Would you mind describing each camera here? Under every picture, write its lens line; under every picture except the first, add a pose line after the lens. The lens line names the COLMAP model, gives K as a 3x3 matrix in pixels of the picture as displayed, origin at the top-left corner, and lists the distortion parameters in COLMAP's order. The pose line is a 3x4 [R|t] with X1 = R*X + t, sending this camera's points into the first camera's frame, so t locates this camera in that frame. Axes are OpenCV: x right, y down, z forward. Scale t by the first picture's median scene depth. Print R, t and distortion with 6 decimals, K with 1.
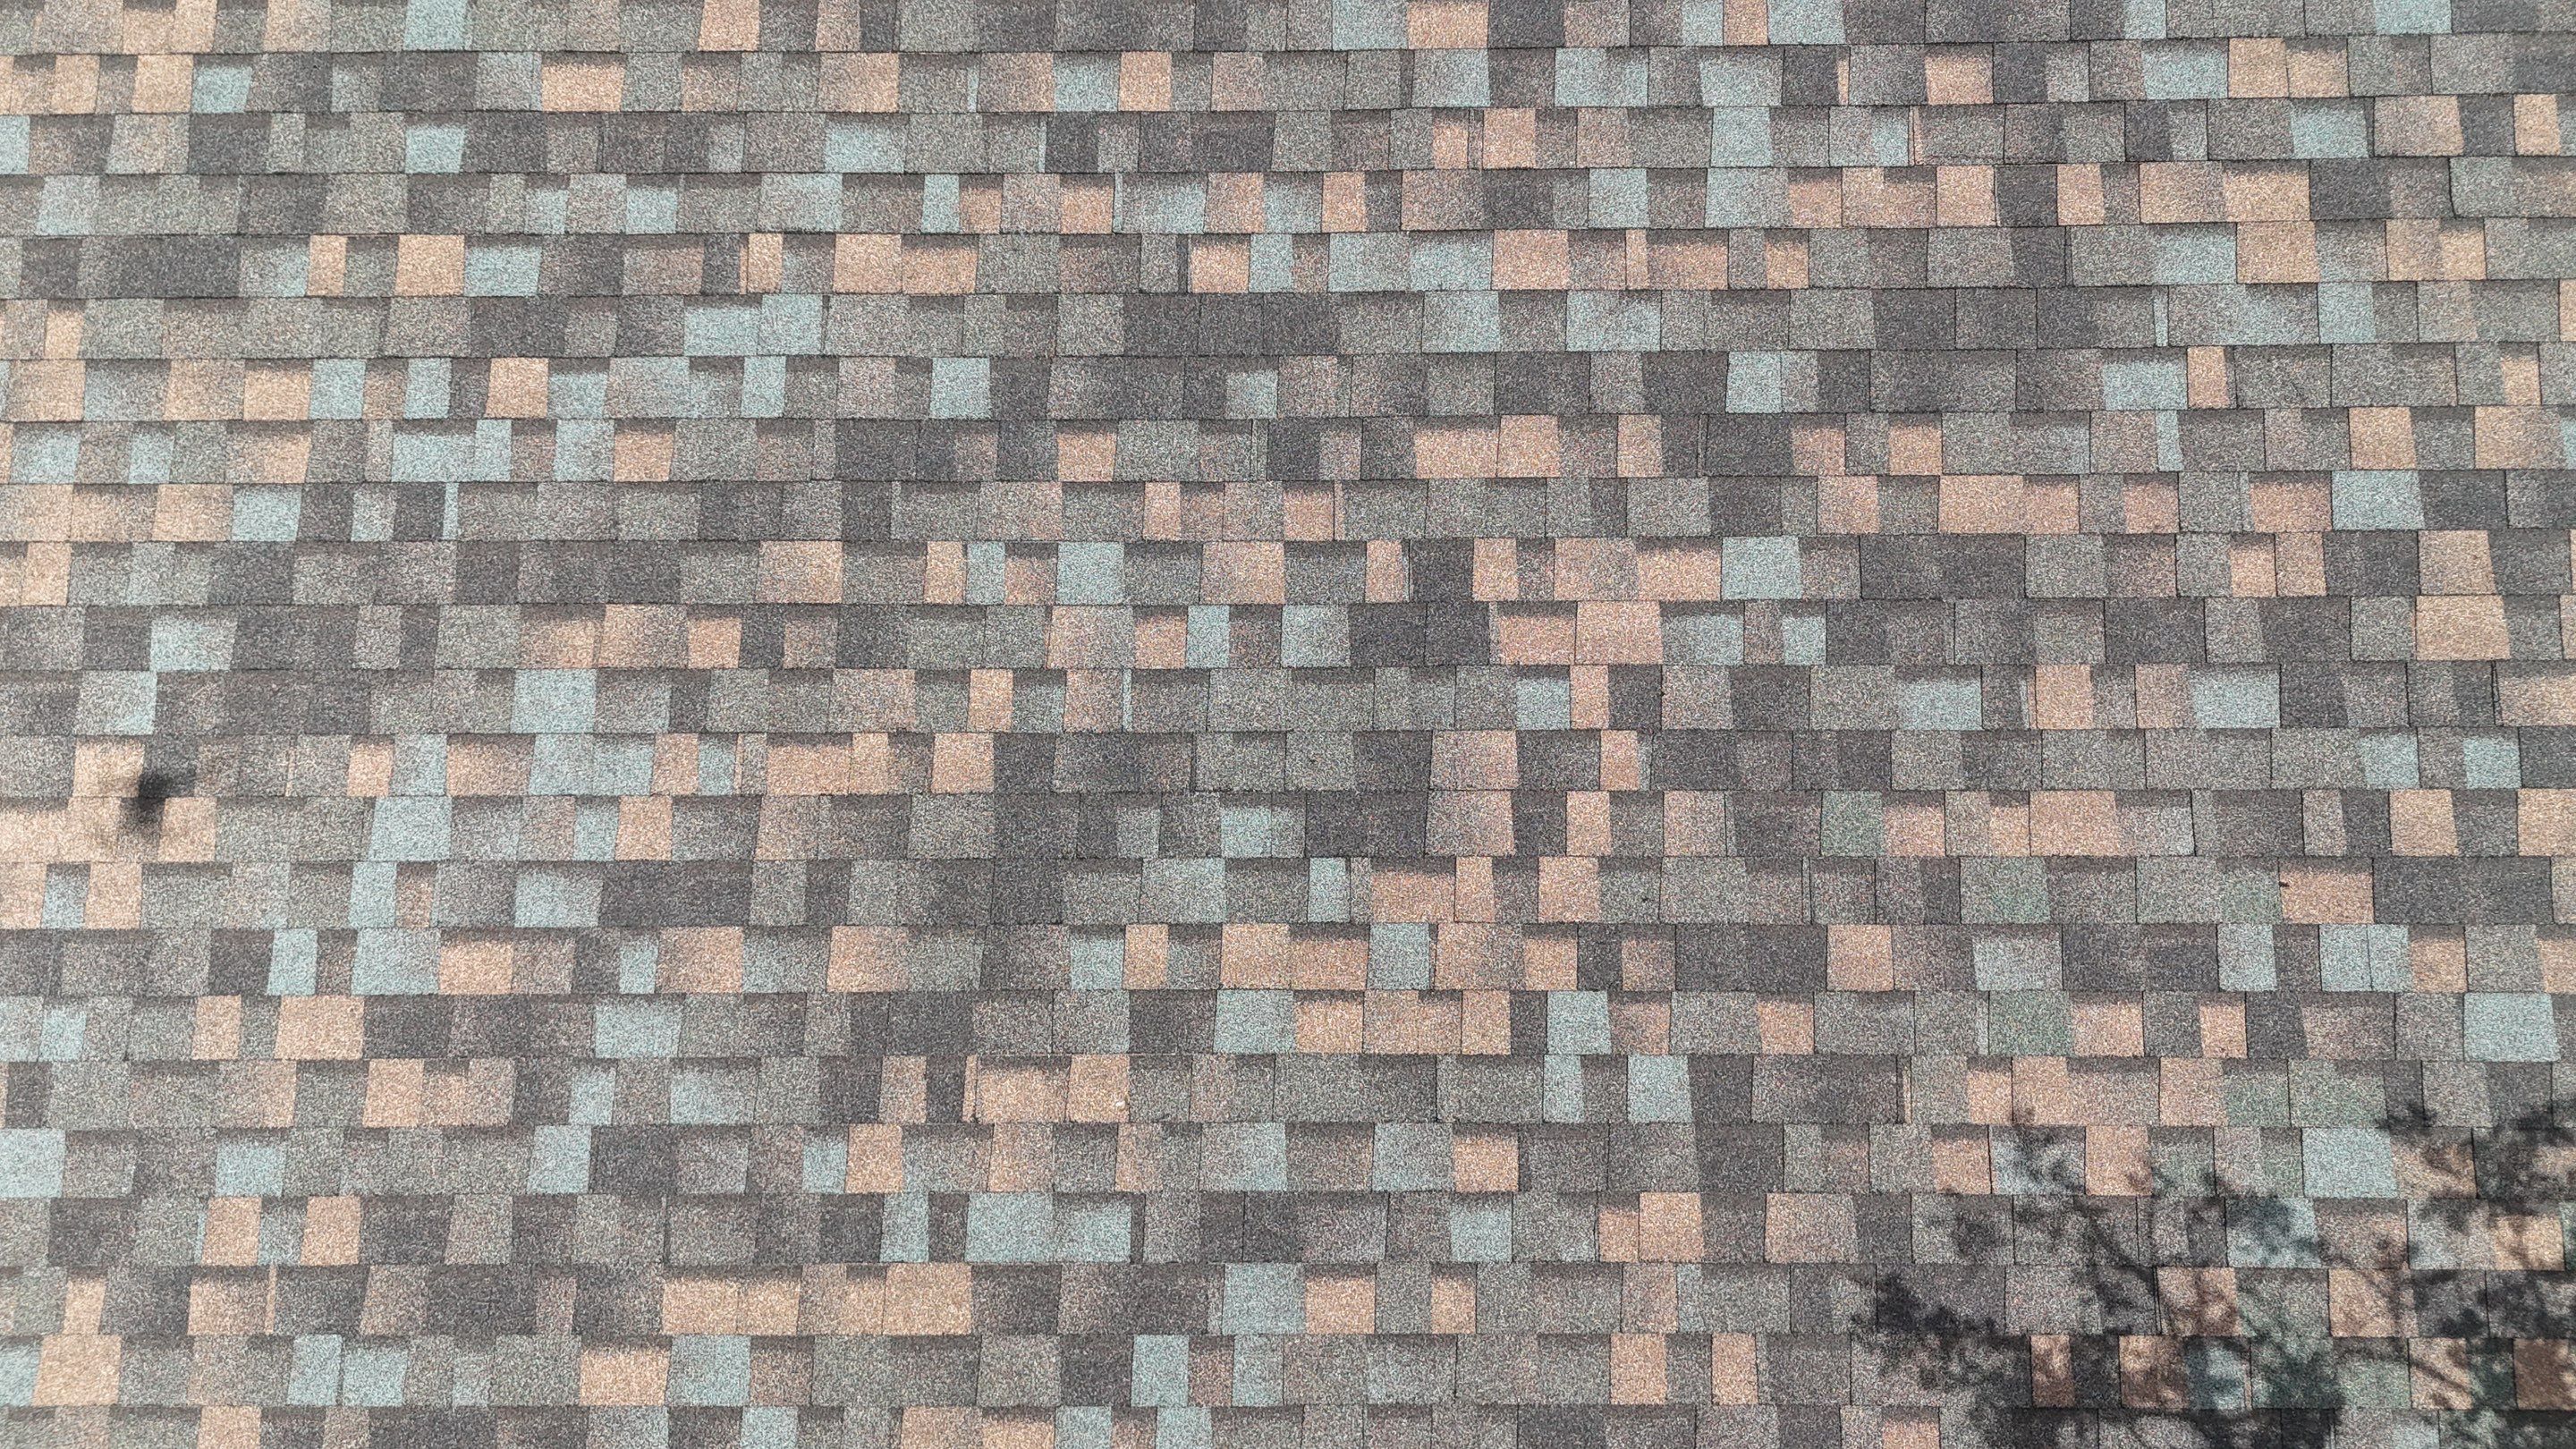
lens RADIAL K [[1897.5, 0, 1279.8], [0, 1897.5, 716.2], [0, 0, 1]] dist [0.095674, -0.106668]
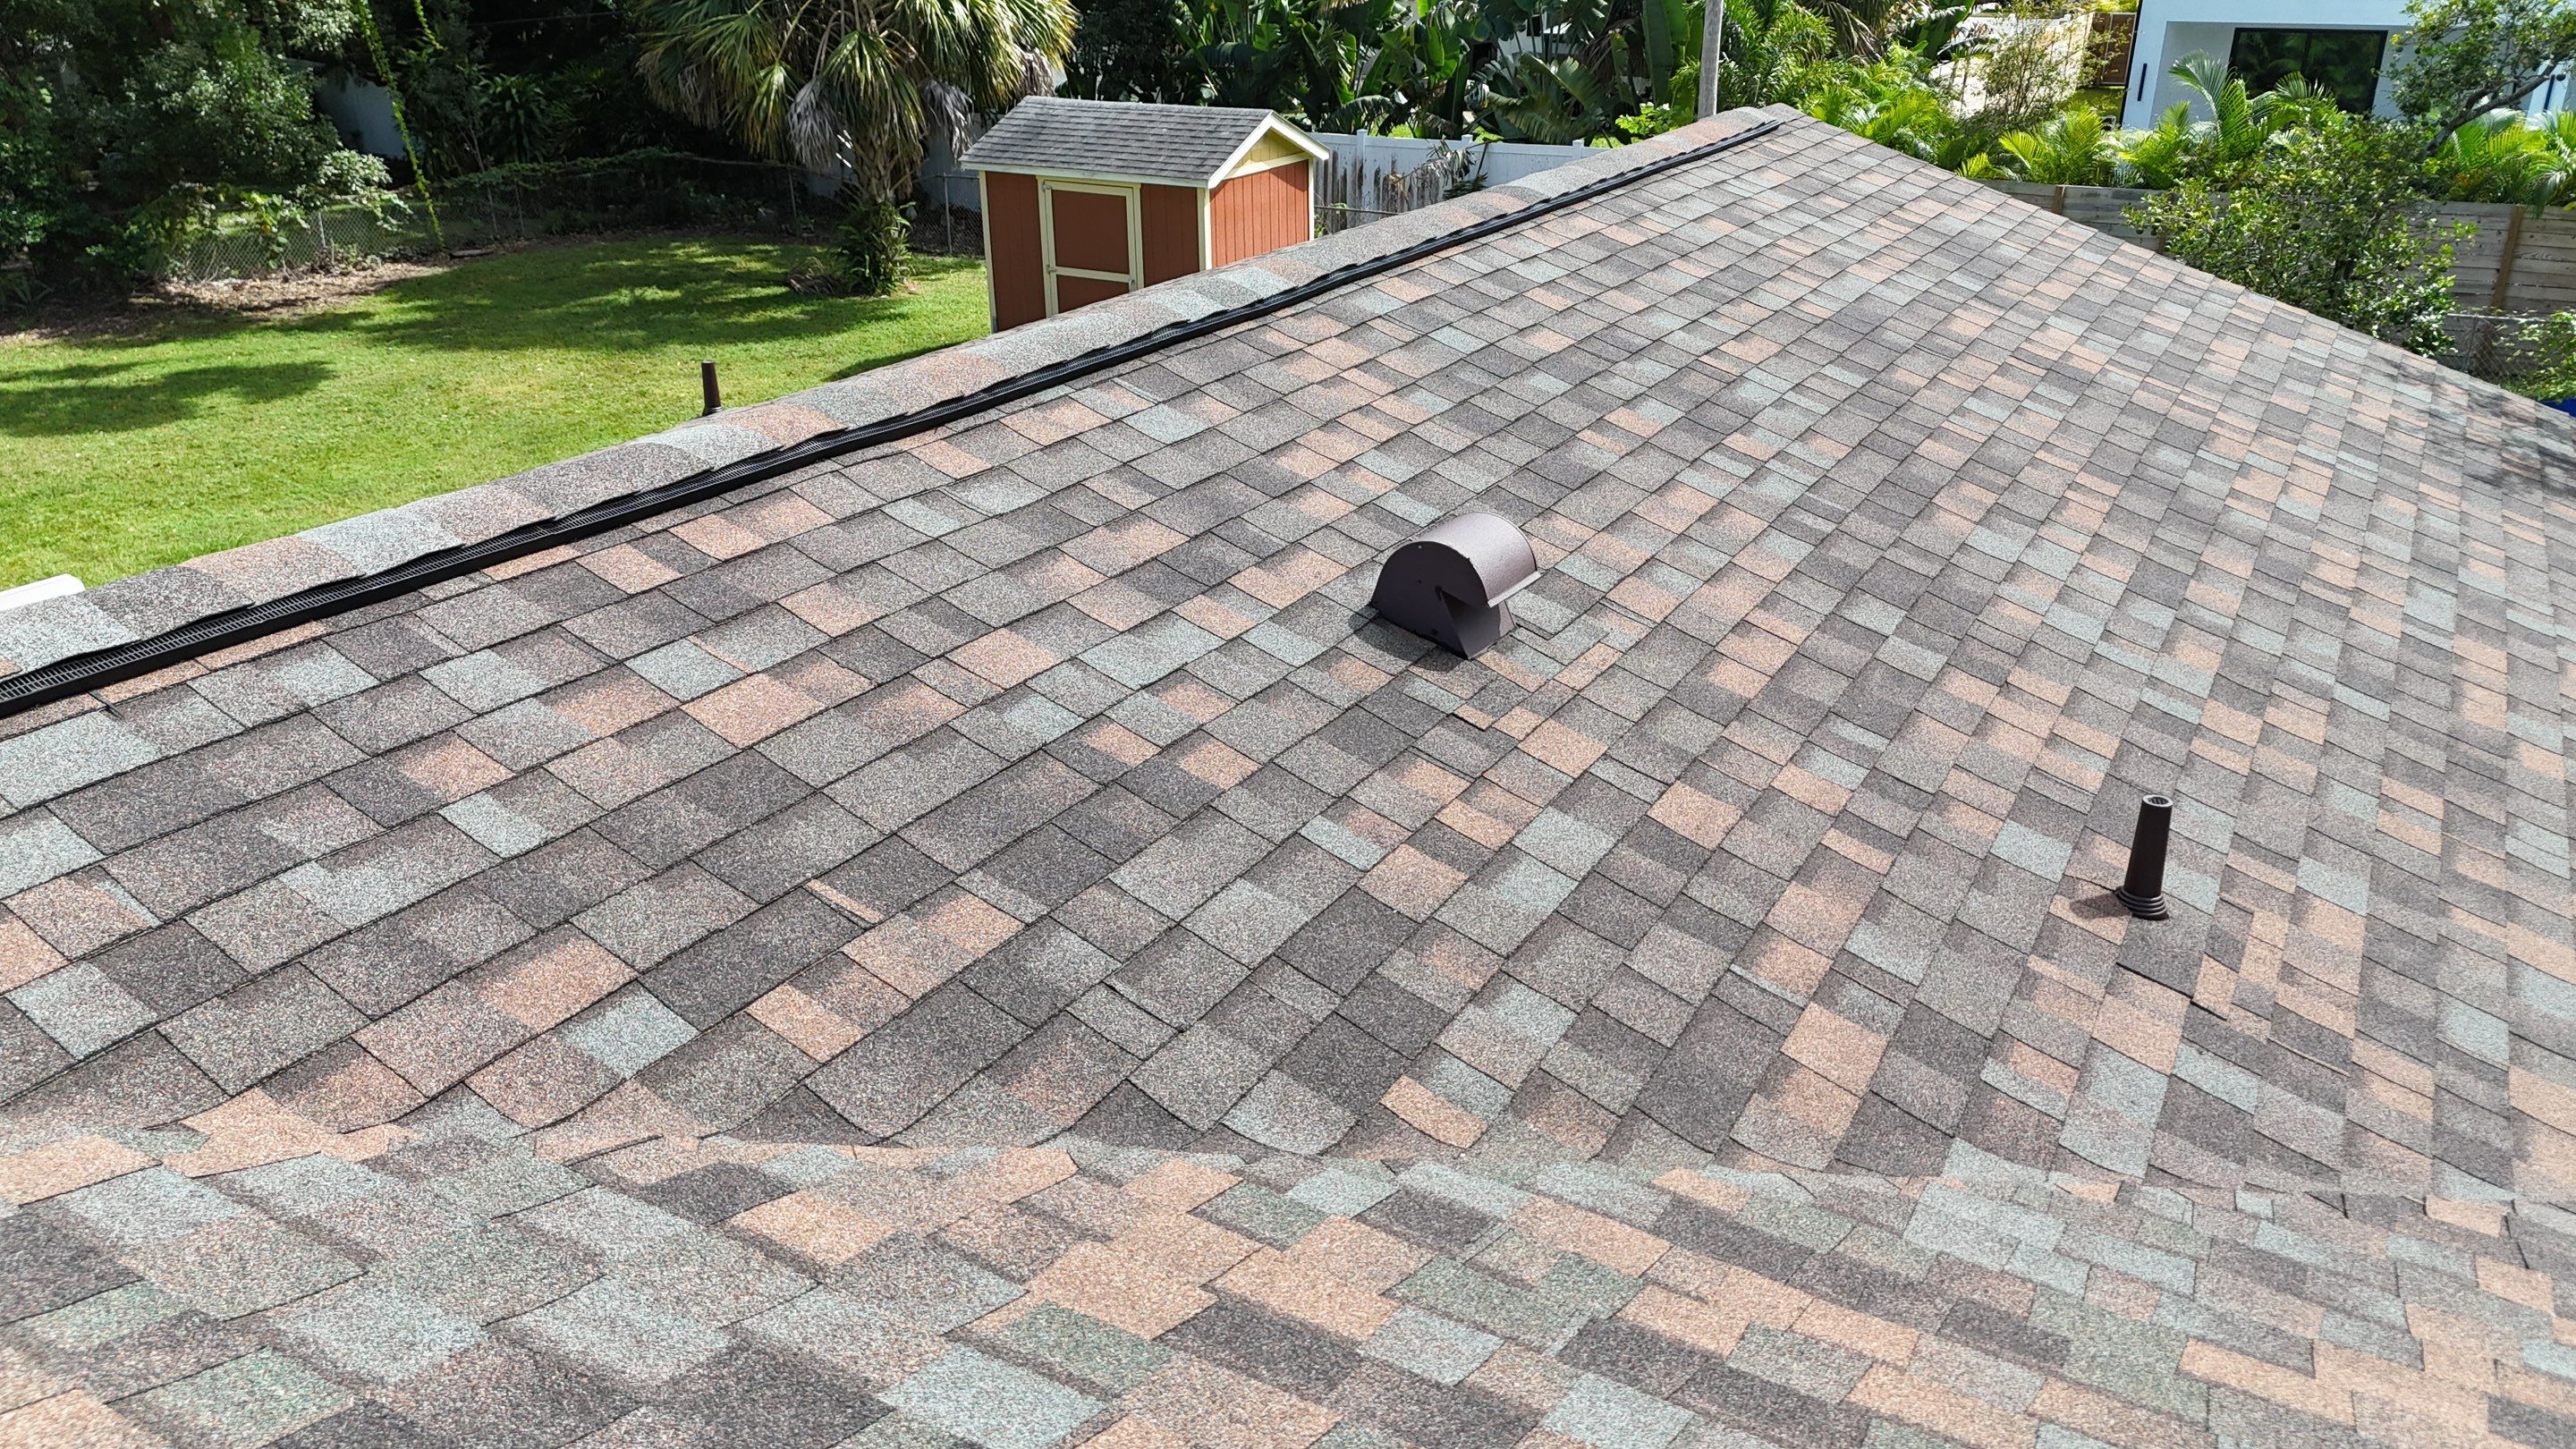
lens RADIAL K [[1897.5, 0, 1301.1], [0, 1897.5, 715.6], [0, 0, 1]] dist [0.095674, -0.106668]
pose [[0.488476, -0.330977, 0.807370, -1.656429], [0.789693, 0.561281, -0.247687, 0.007668], [-0.371183, 0.758563, 0.535542, 0.586268]]
